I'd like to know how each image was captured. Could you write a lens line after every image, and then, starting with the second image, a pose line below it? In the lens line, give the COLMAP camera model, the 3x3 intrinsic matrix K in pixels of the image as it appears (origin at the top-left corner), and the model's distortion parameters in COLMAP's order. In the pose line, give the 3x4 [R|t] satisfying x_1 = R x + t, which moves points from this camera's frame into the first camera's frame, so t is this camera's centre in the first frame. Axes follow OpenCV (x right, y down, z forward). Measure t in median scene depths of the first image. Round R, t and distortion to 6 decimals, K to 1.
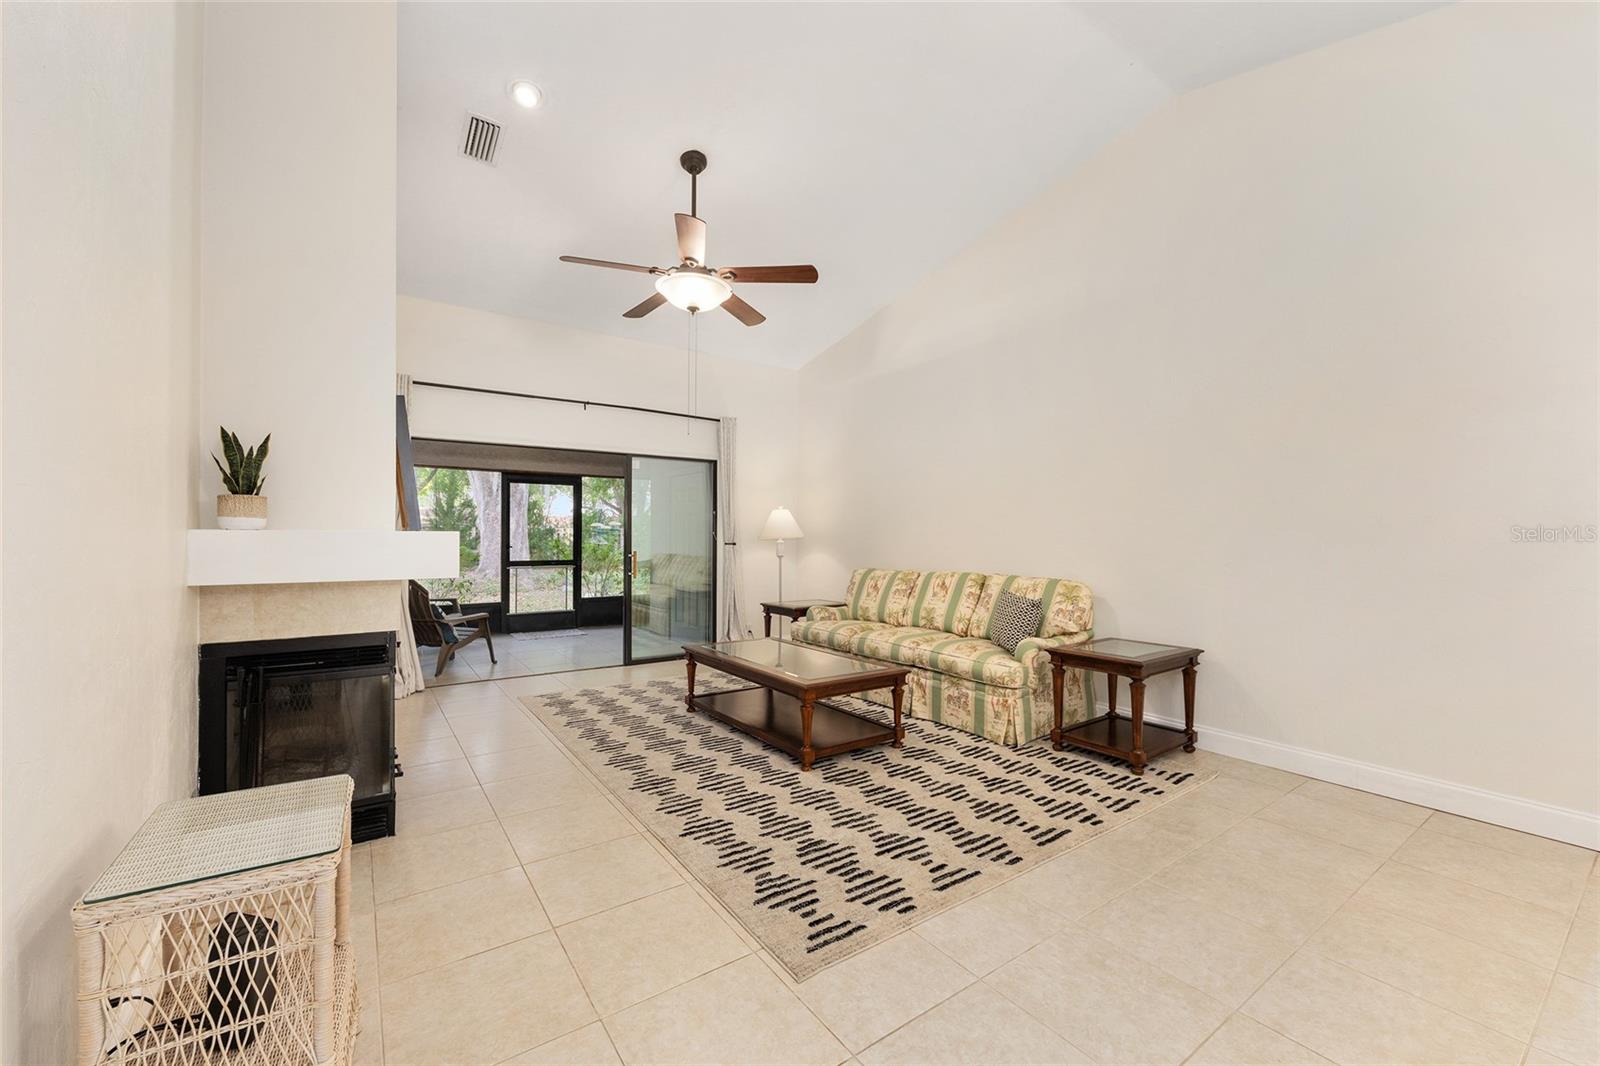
lens RADIAL K [[640.7, 0, 799.6], [0, 640.7, 537.6], [0, 0, 1]] dist [-0.005875, 0.002147]
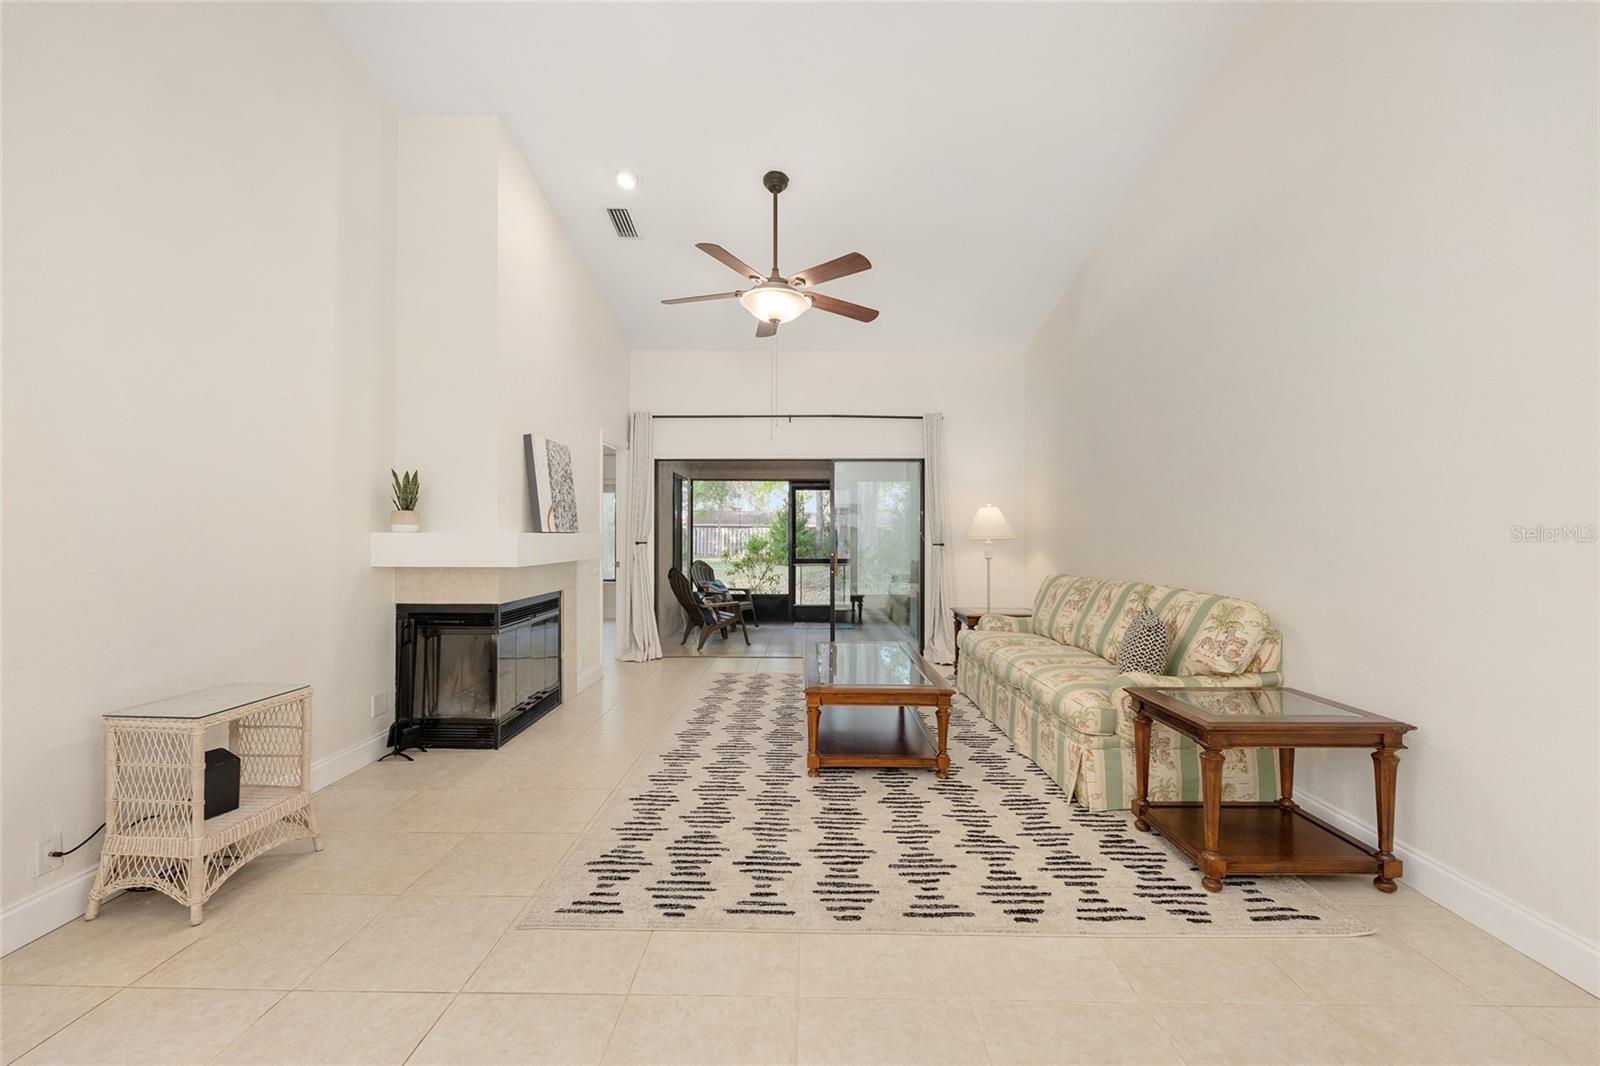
lens RADIAL K [[640.7, 0, 800.6], [0, 640.7, 536.4], [0, 0, 1]] dist [-0.005875, 0.002147]
pose [[0.807522, -0.001709, -0.589835, 0.568492], [-0.000317, 0.999994, -0.003331, 0.001861], [0.589838, 0.002877, 0.807517, 0.200077]]
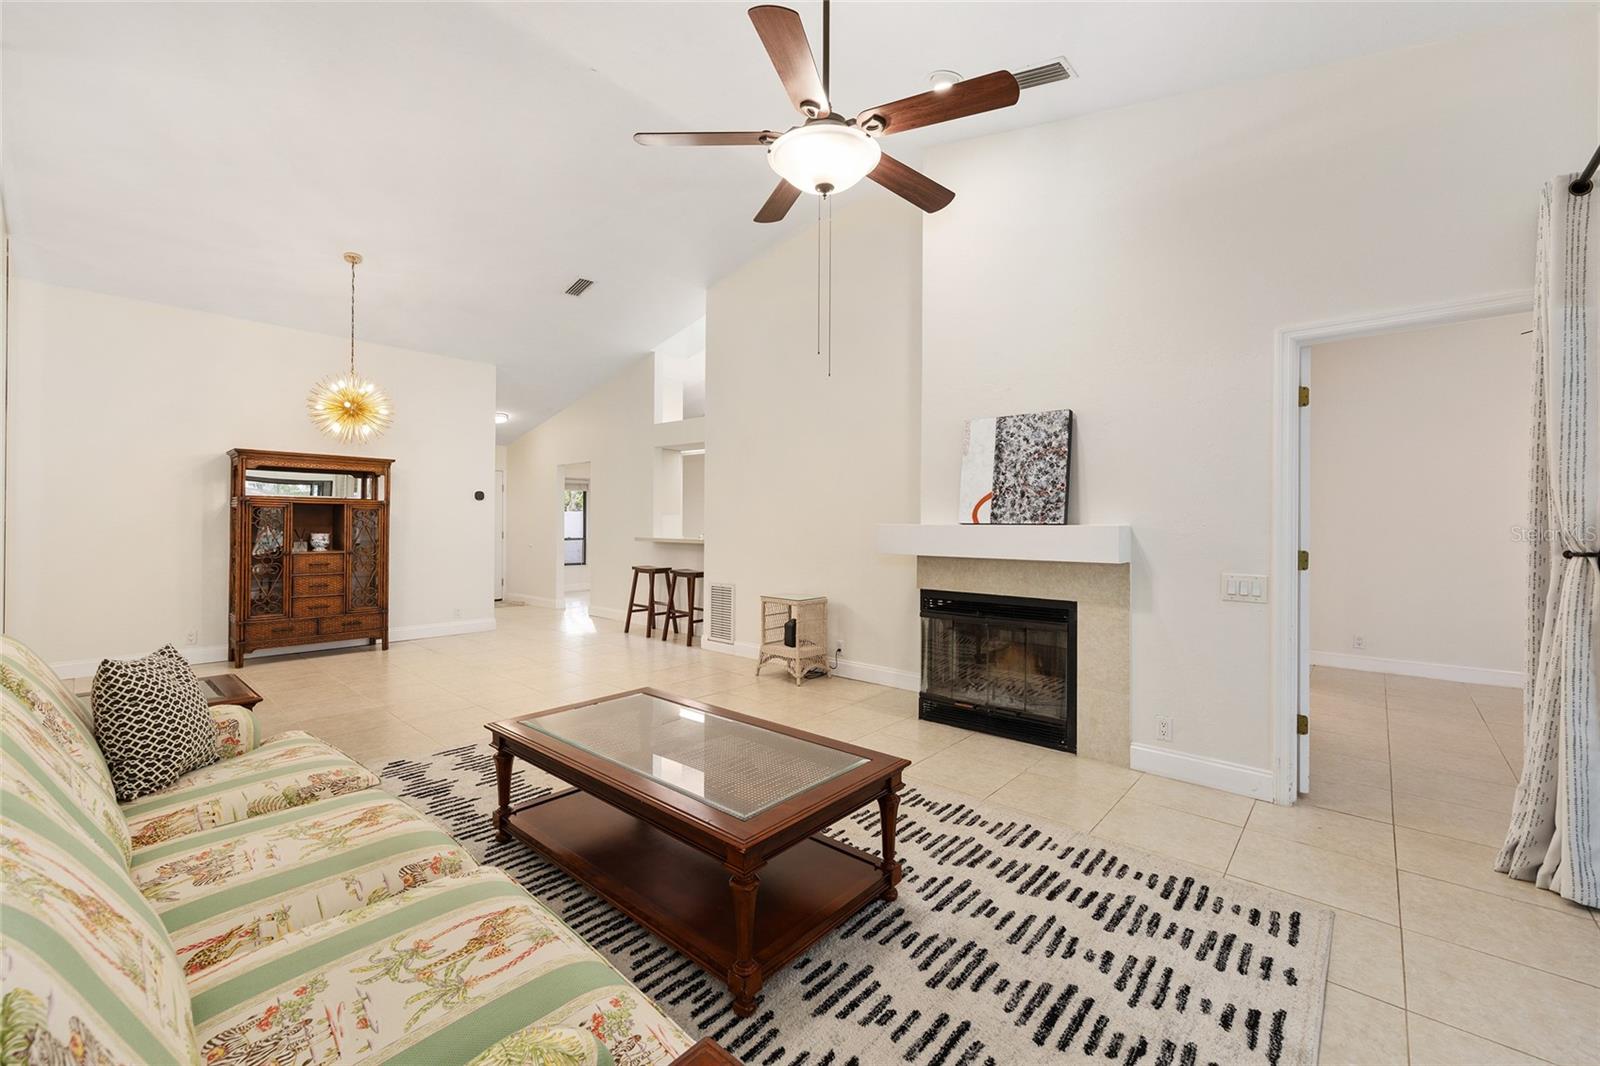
lens RADIAL K [[640.7, 0, 795.5], [0, 640.7, 522.6], [0, 0, 1]] dist [-0.005875, 0.002147]
pose [[-0.974361, -0.012664, -0.224632, 0.012330], [-0.013044, 0.999915, 0.000209, -0.007699], [0.224610, 0.003134, -0.974444, 1.906146]]
